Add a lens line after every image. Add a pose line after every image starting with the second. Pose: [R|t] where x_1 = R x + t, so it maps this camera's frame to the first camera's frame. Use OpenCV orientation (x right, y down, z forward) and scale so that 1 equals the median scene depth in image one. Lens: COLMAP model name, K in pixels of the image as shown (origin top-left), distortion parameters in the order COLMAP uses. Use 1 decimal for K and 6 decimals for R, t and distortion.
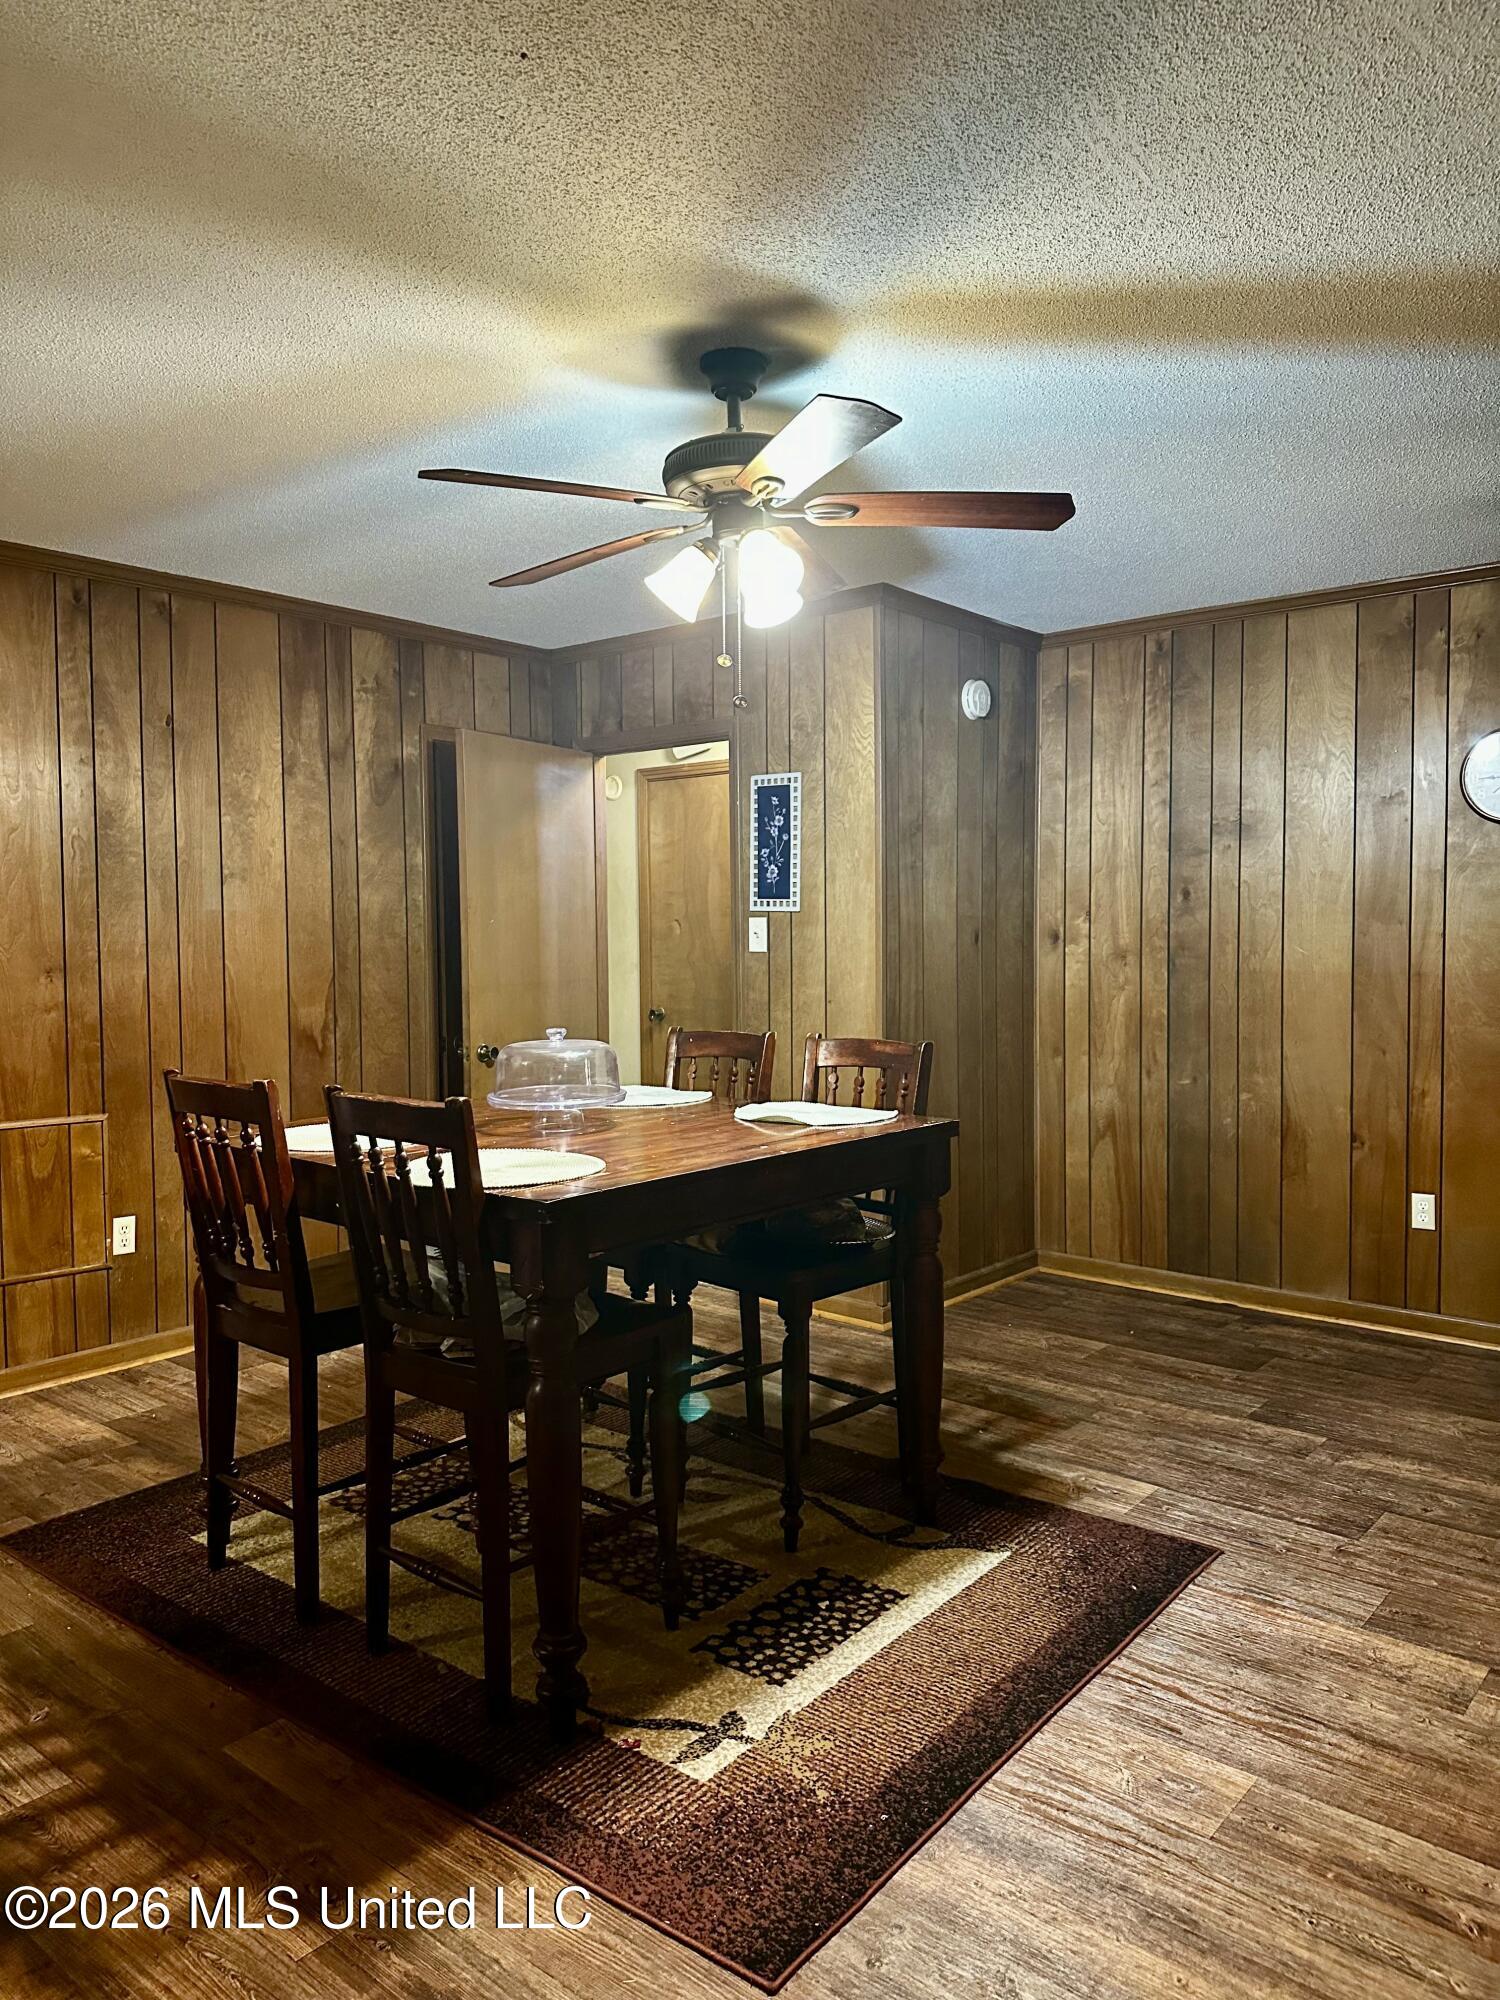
lens RADIAL K [[1396.3, 0, 750.0], [0, 1396.3, 1000.0], [0, 0, 1]] dist [0.107312, -0.122602]
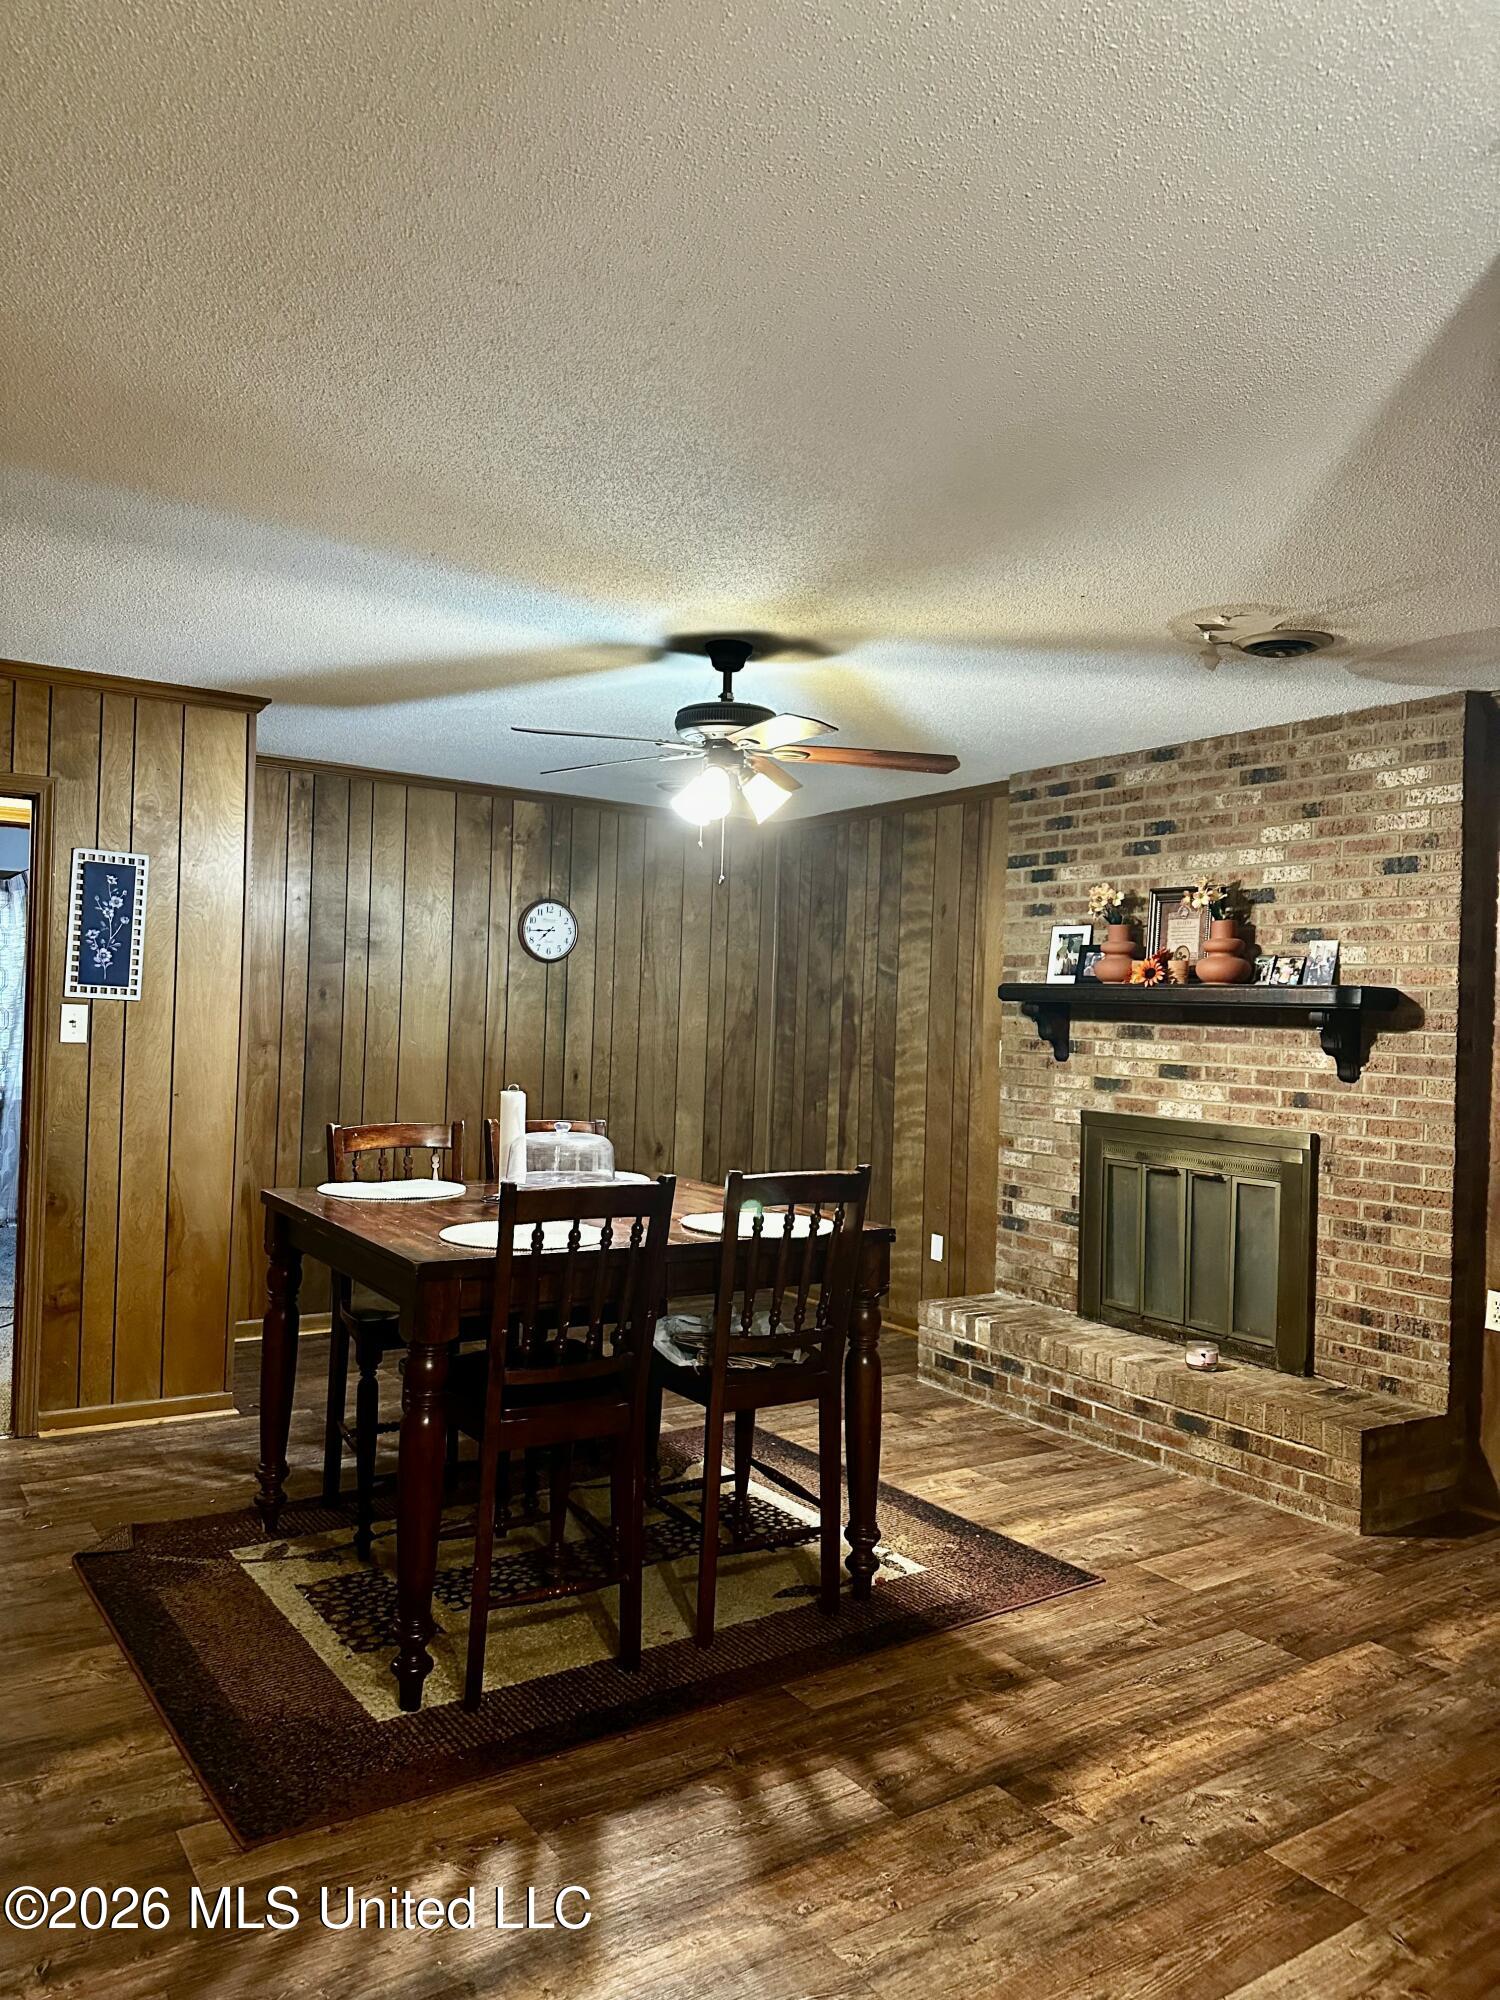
lens RADIAL K [[1396.3, 0, 750.0], [0, 1396.3, 1000.0], [0, 0, 1]] dist [0.107312, -0.122602]
pose [[0.273129, 0.028906, 0.961543, -0.775908], [0.016574, 0.999259, -0.034747, -0.023657], [-0.961835, 0.025427, 0.272447, 0.341944]]
